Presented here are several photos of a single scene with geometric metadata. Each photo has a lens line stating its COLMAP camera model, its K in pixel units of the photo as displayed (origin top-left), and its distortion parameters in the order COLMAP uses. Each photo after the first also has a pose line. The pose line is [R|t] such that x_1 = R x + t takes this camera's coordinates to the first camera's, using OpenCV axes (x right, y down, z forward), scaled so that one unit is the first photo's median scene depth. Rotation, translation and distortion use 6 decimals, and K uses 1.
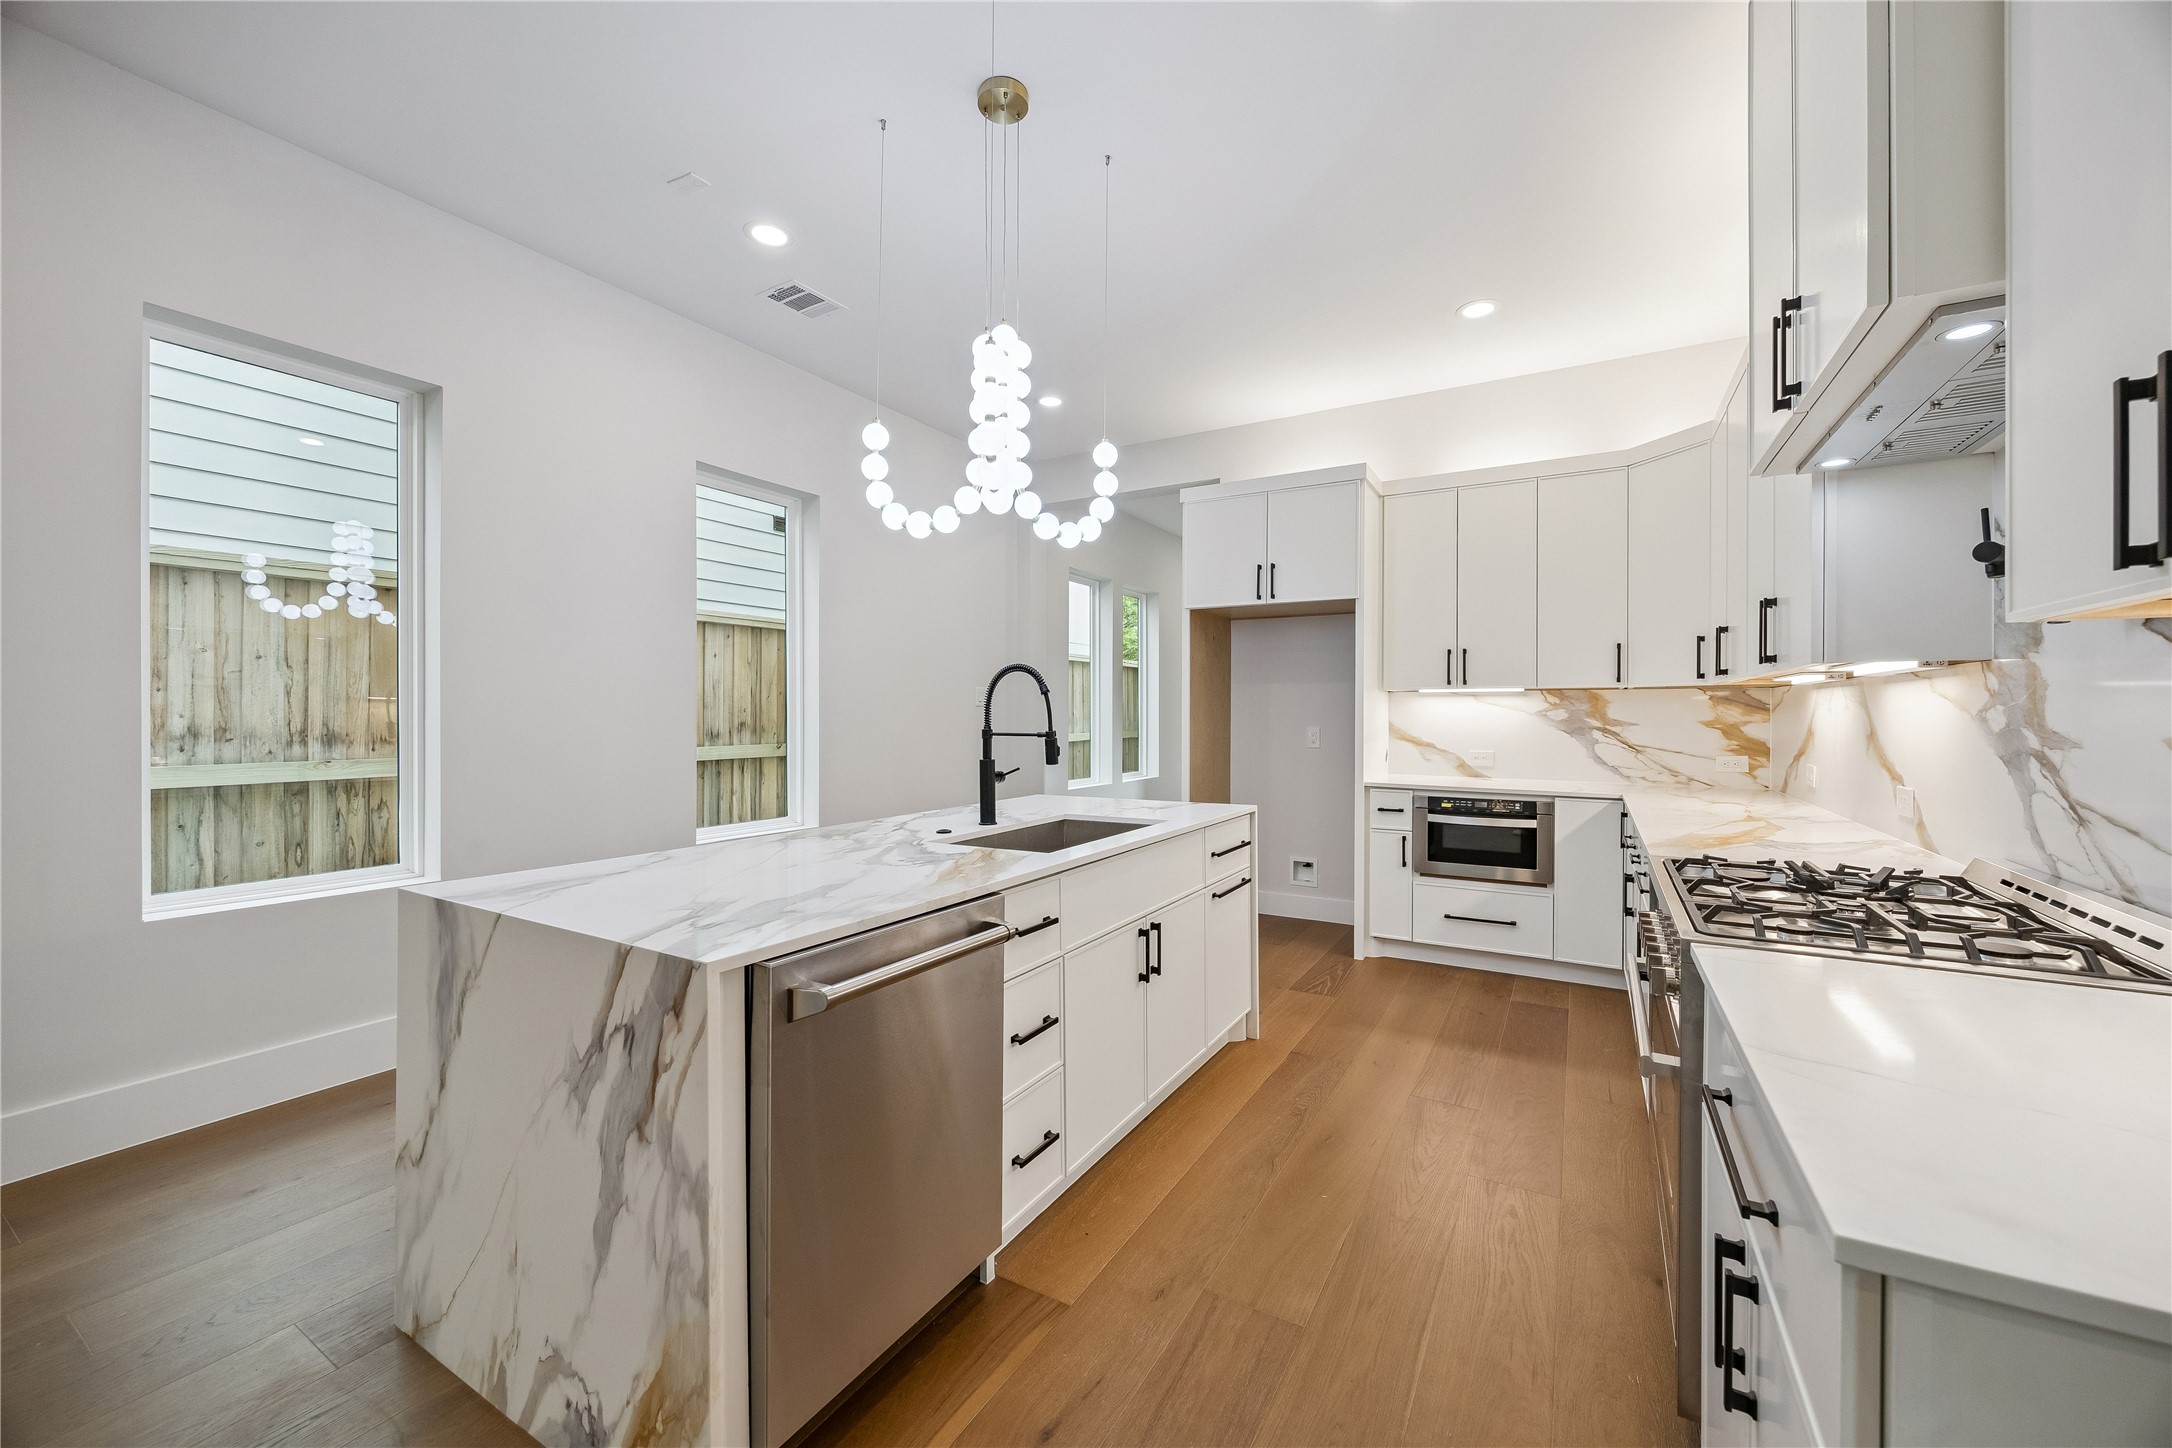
lens RADIAL K [[837.1, 0, 1094.9], [0, 837.1, 714.1], [0, 0, 1]] dist [-0.006993, 0.000266]
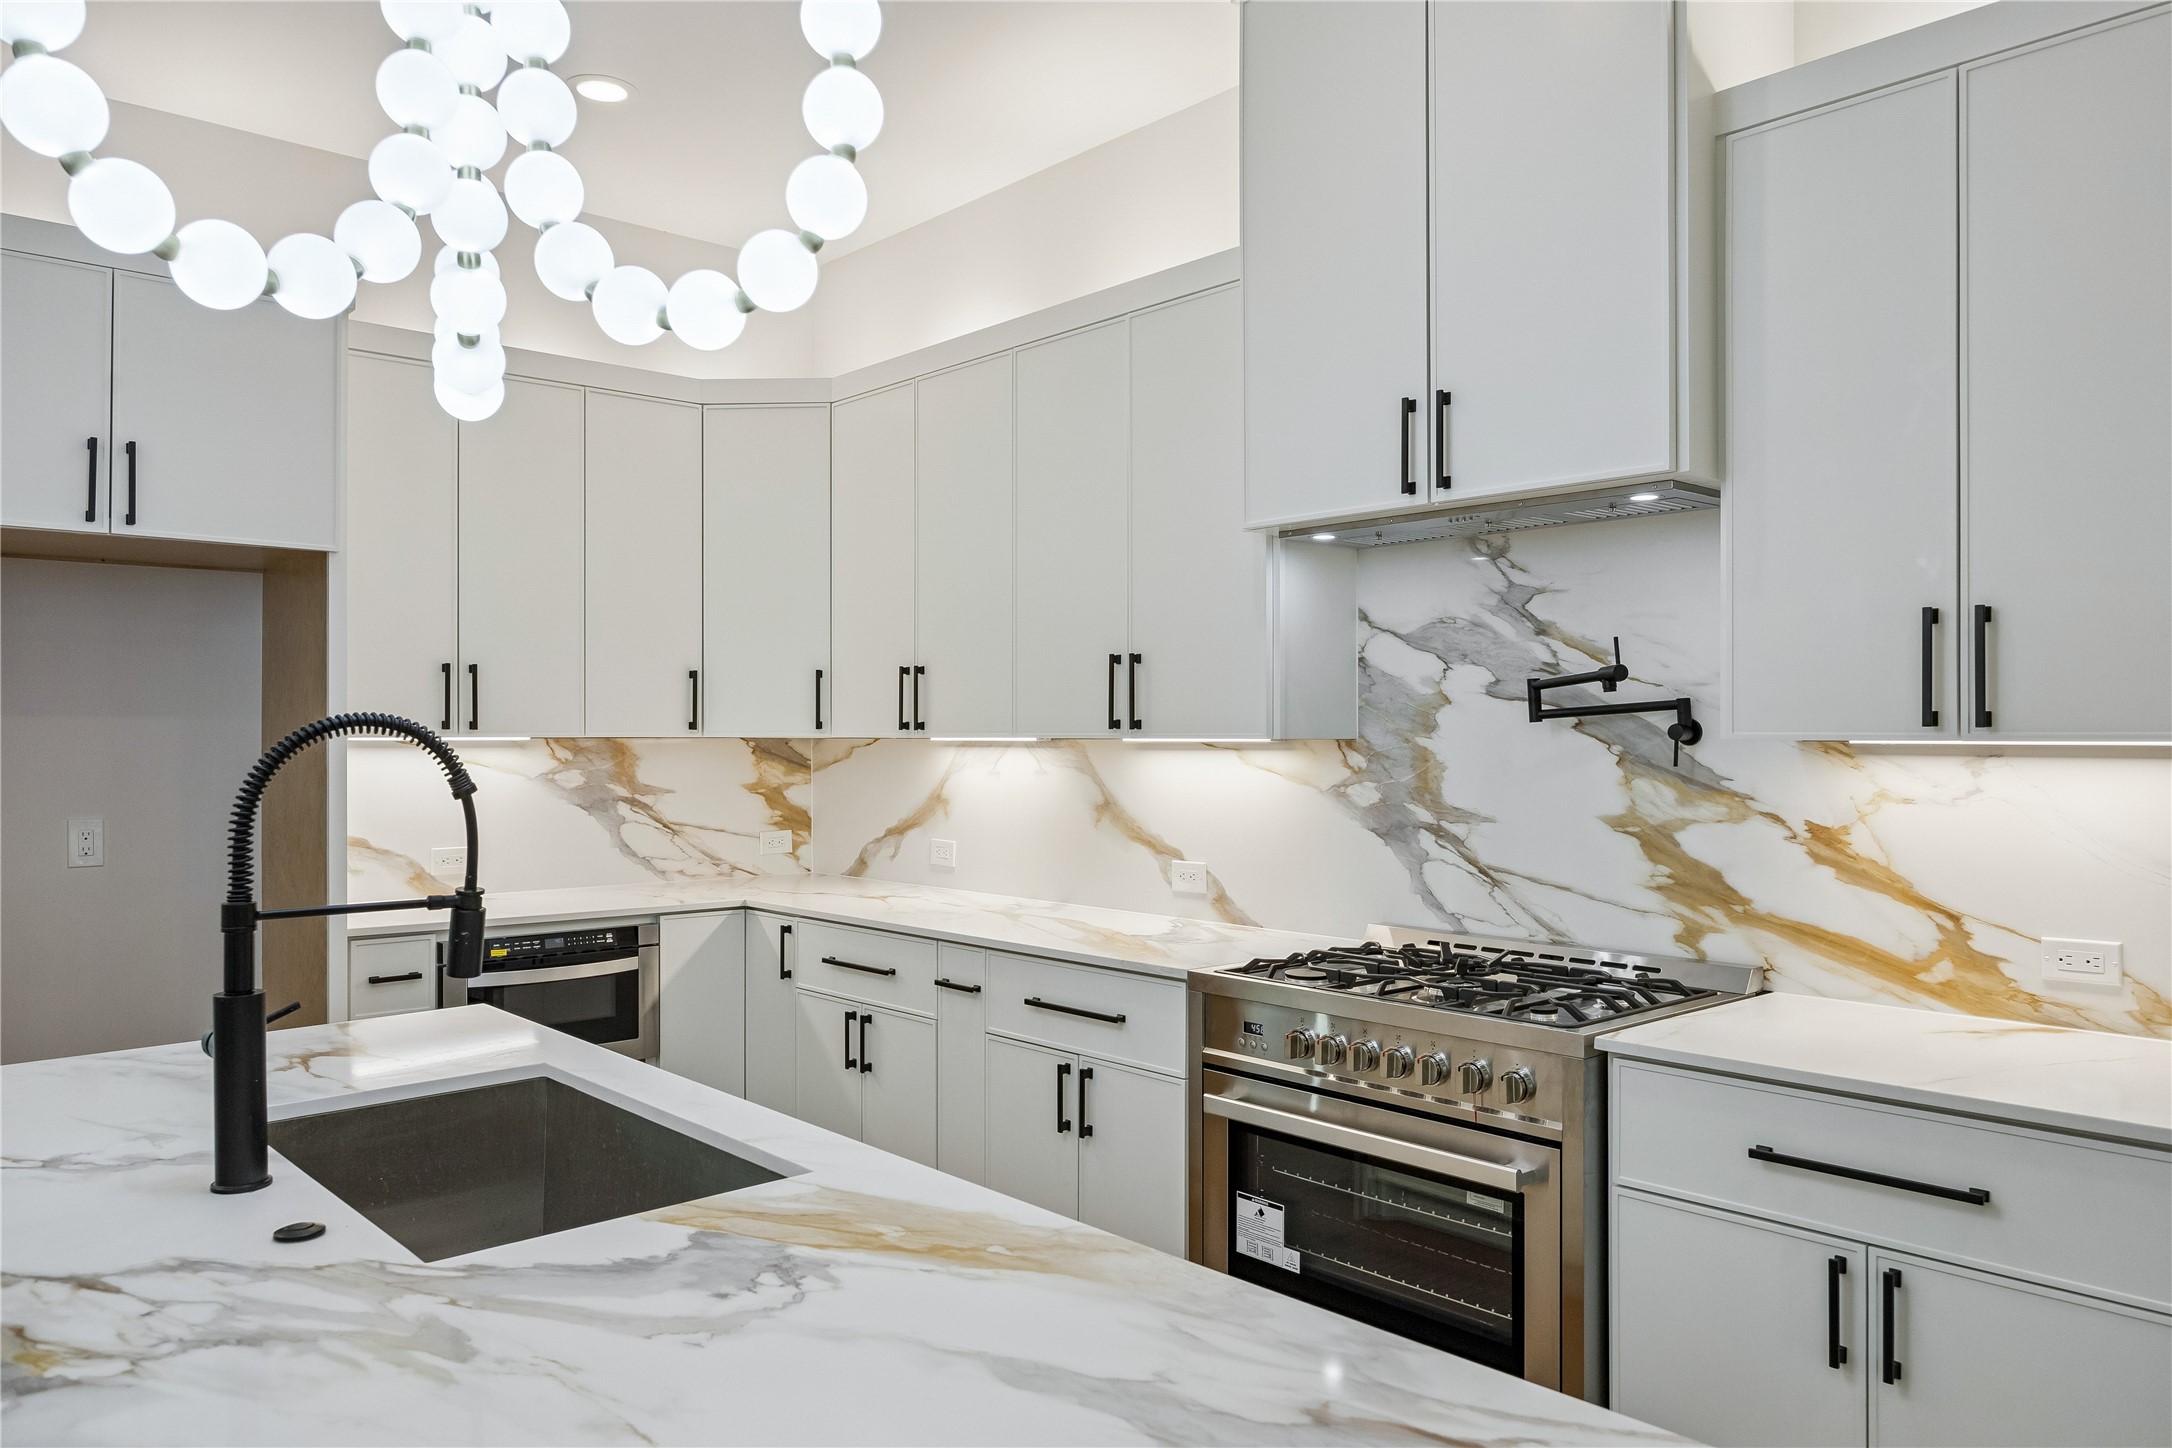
lens RADIAL K [[1518.3, 0, 1093.9], [0, 1518.3, 725.3], [0, 0, 1]] dist [-0.009719, 0.007789]
pose [[0.303089, 0.005216, 0.952948, -0.631595], [0.002603, 0.999977, -0.006301, -0.050658], [-0.952959, 0.004391, 0.303069, 0.512034]]
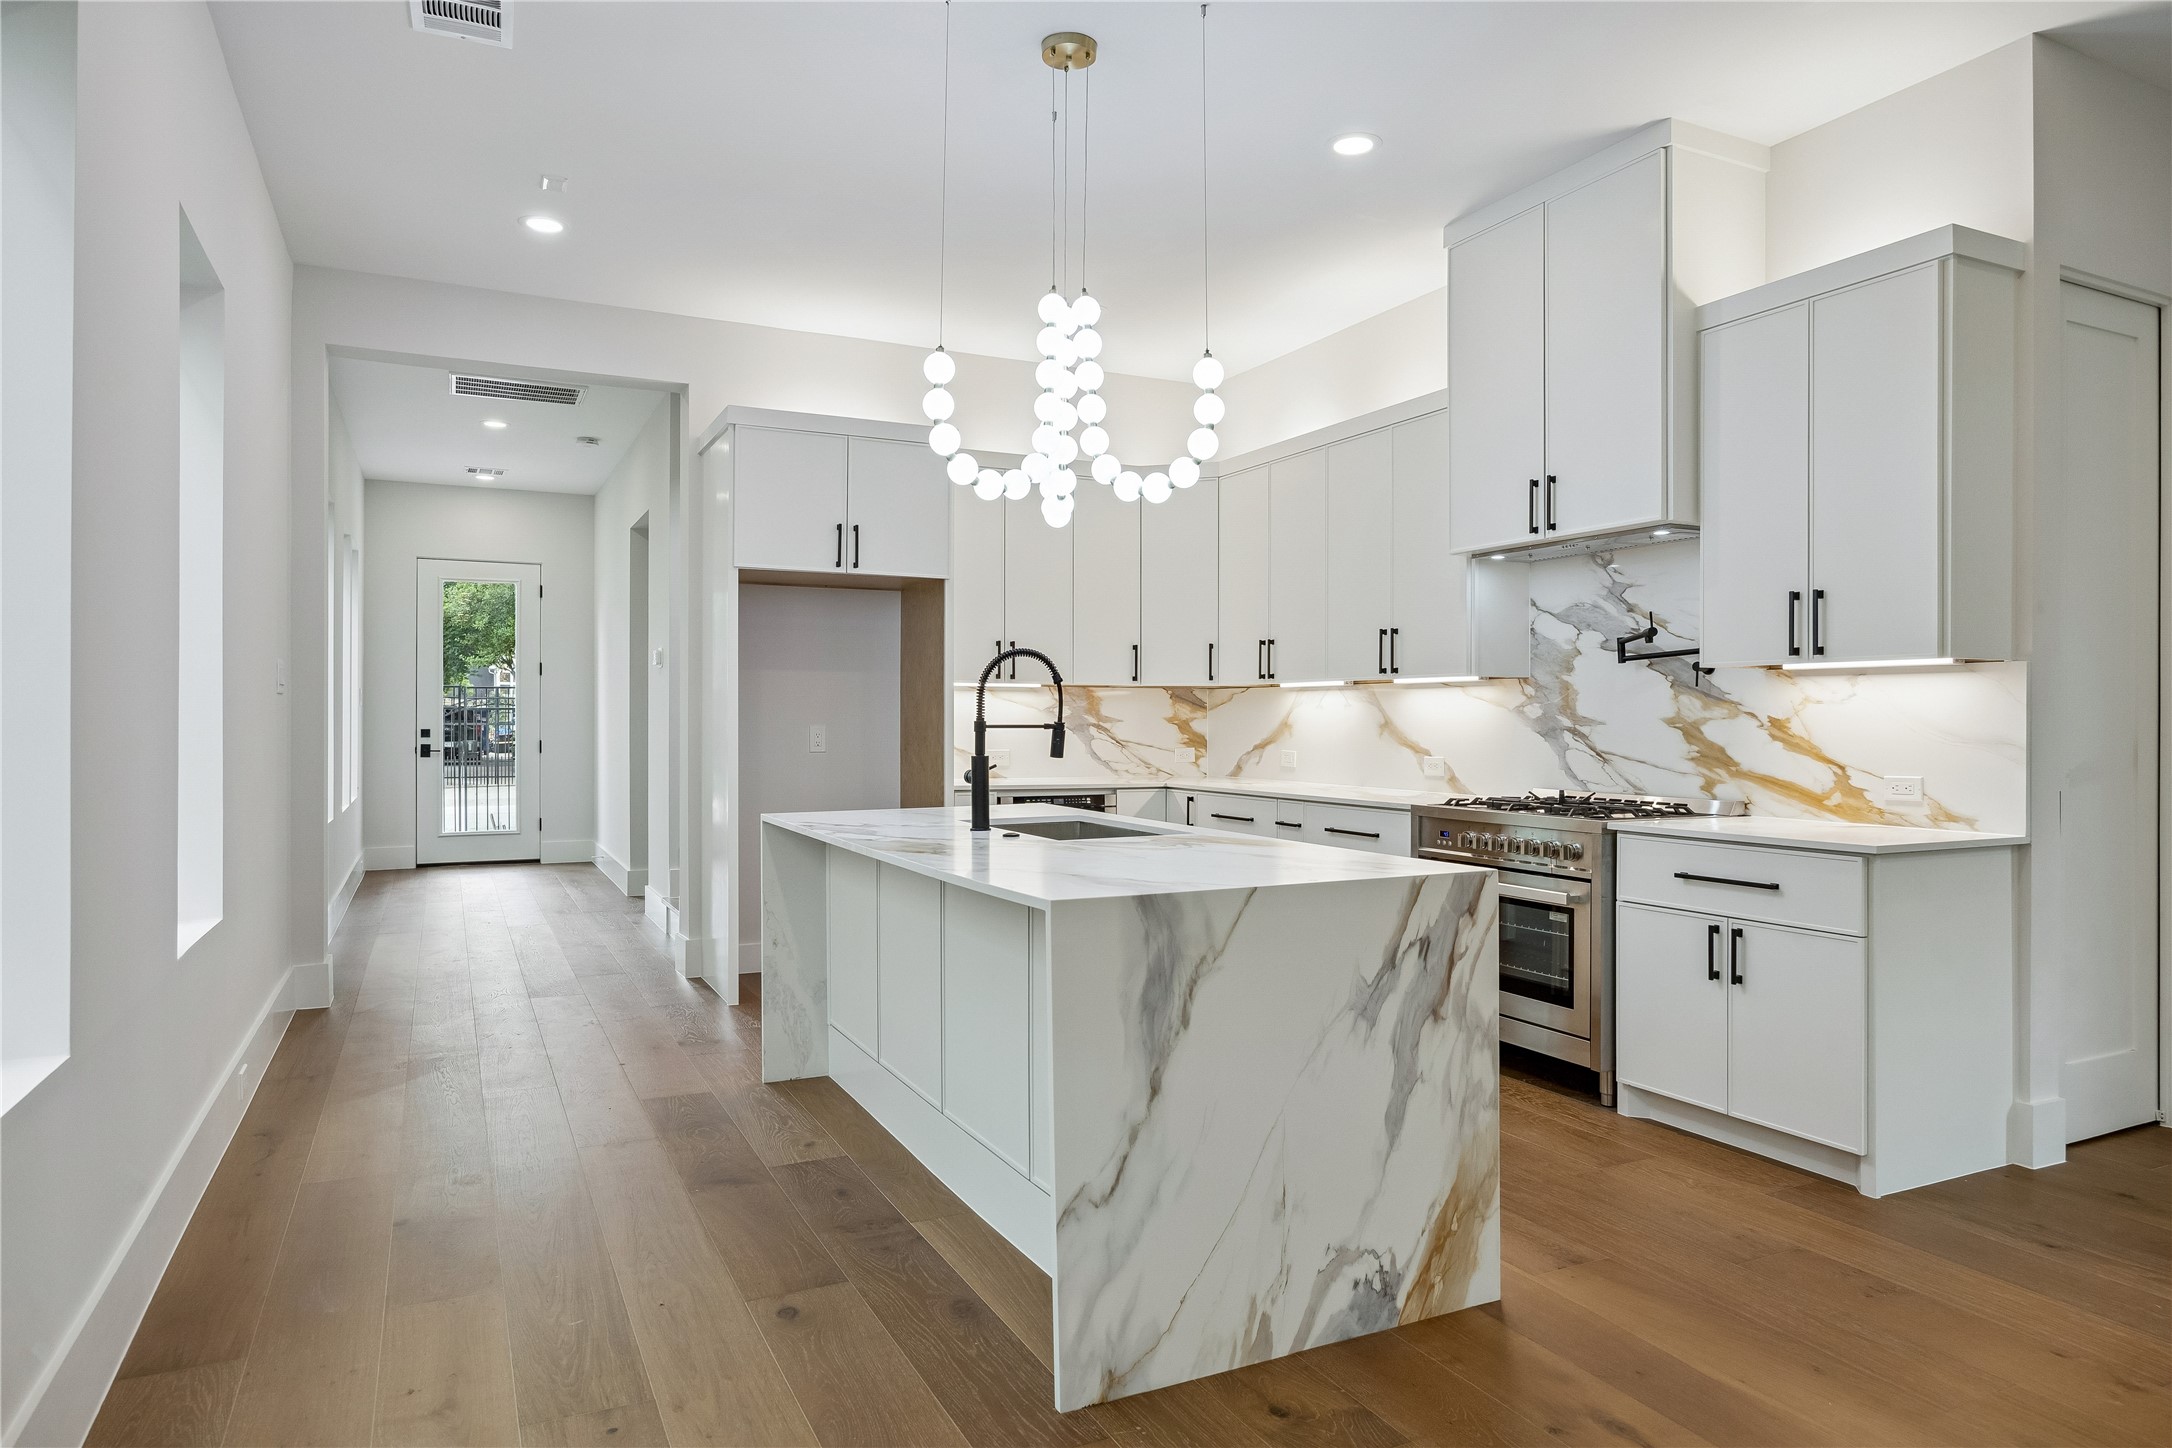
lens RADIAL K [[1345.0, 0, 1098.0], [0, 1345.0, 707.3], [0, 0, 1]] dist [-0.010240, 0.006498]
pose [[0.547902, 0.007733, 0.836507, -1.287147], [-0.000429, 0.999960, -0.008963, 0.016820], [-0.836543, 0.004551, 0.547883, 0.138361]]
